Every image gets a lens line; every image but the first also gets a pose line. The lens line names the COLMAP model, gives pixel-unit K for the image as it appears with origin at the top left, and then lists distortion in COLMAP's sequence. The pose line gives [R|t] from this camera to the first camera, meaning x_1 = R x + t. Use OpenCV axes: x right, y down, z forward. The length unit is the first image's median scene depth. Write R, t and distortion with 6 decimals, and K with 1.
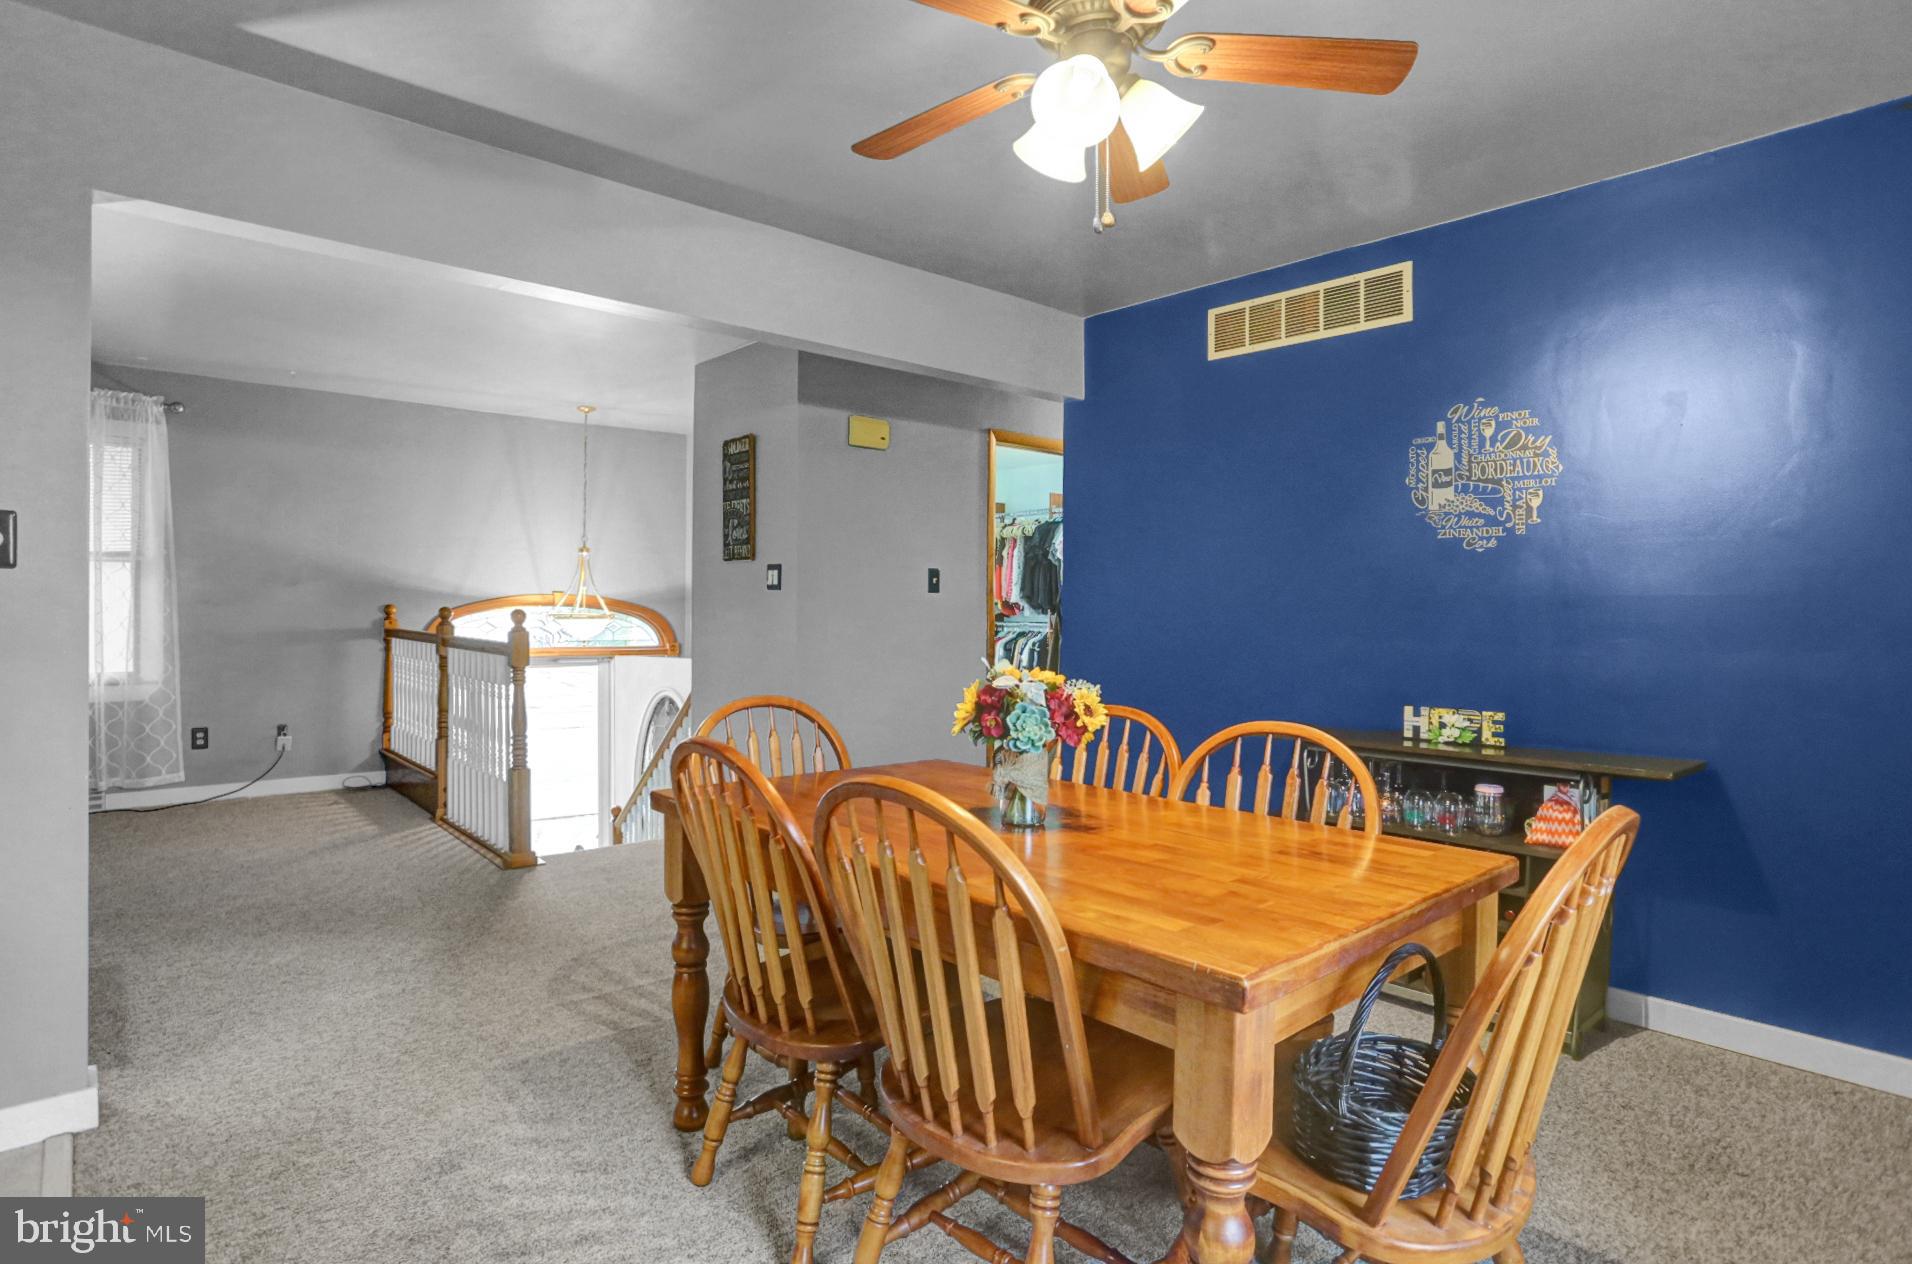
lens RADIAL K [[1029.8, 0, 950.1], [0, 1029.8, 613.2], [0, 0, 1]] dist [-0.042134, 0.015757]
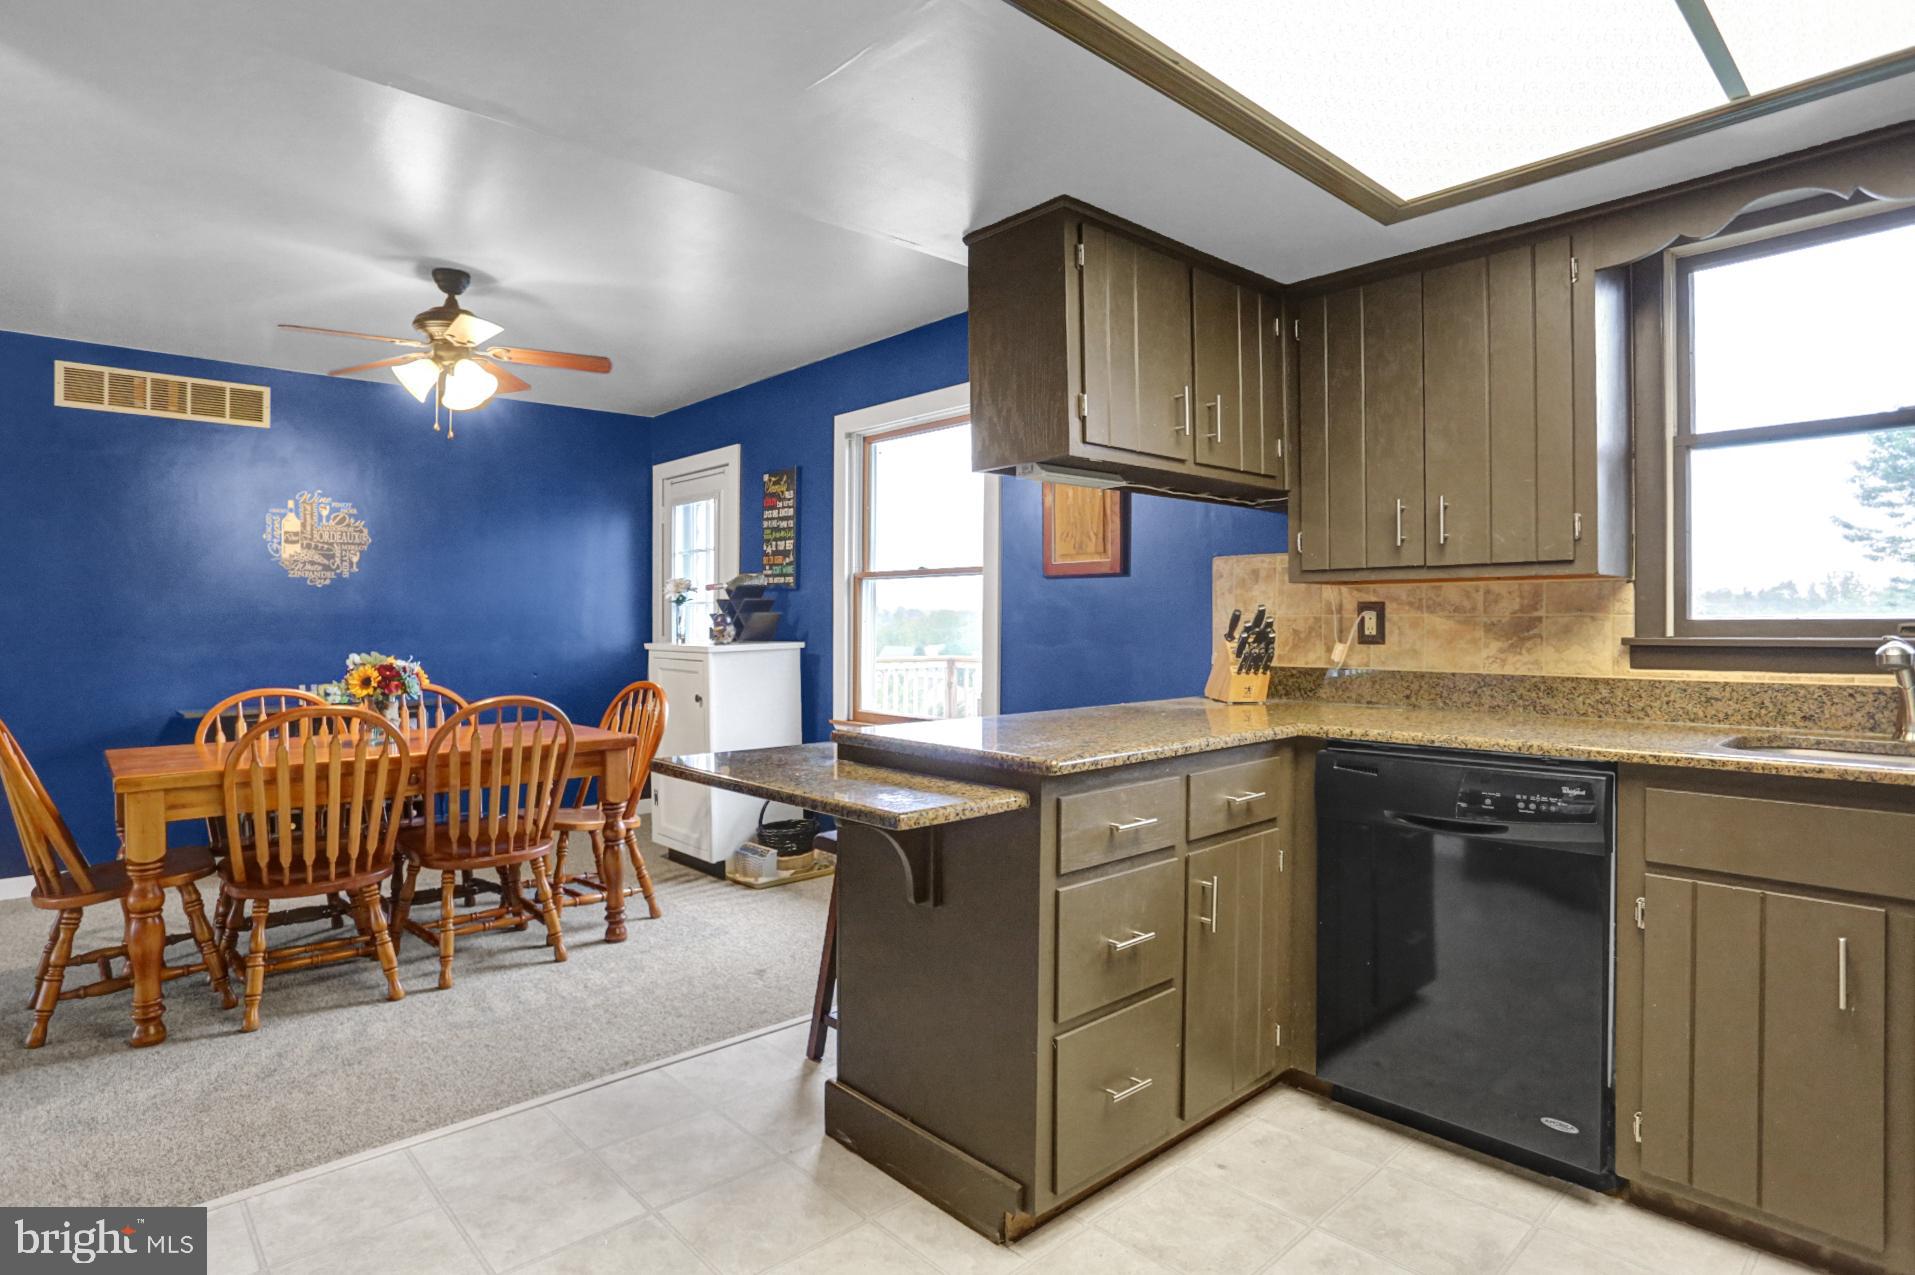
lens RADIAL K [[1031.4, 0, 956.8], [0, 1031.4, 617.3], [0, 0, 1]] dist [-0.042134, 0.015757]
pose [[-0.011464, 0.001363, 0.999933, -1.062190], [0.013824, 0.999904, -0.001204, 0.003025], [-0.999839, 0.013809, -0.011481, 0.024736]]
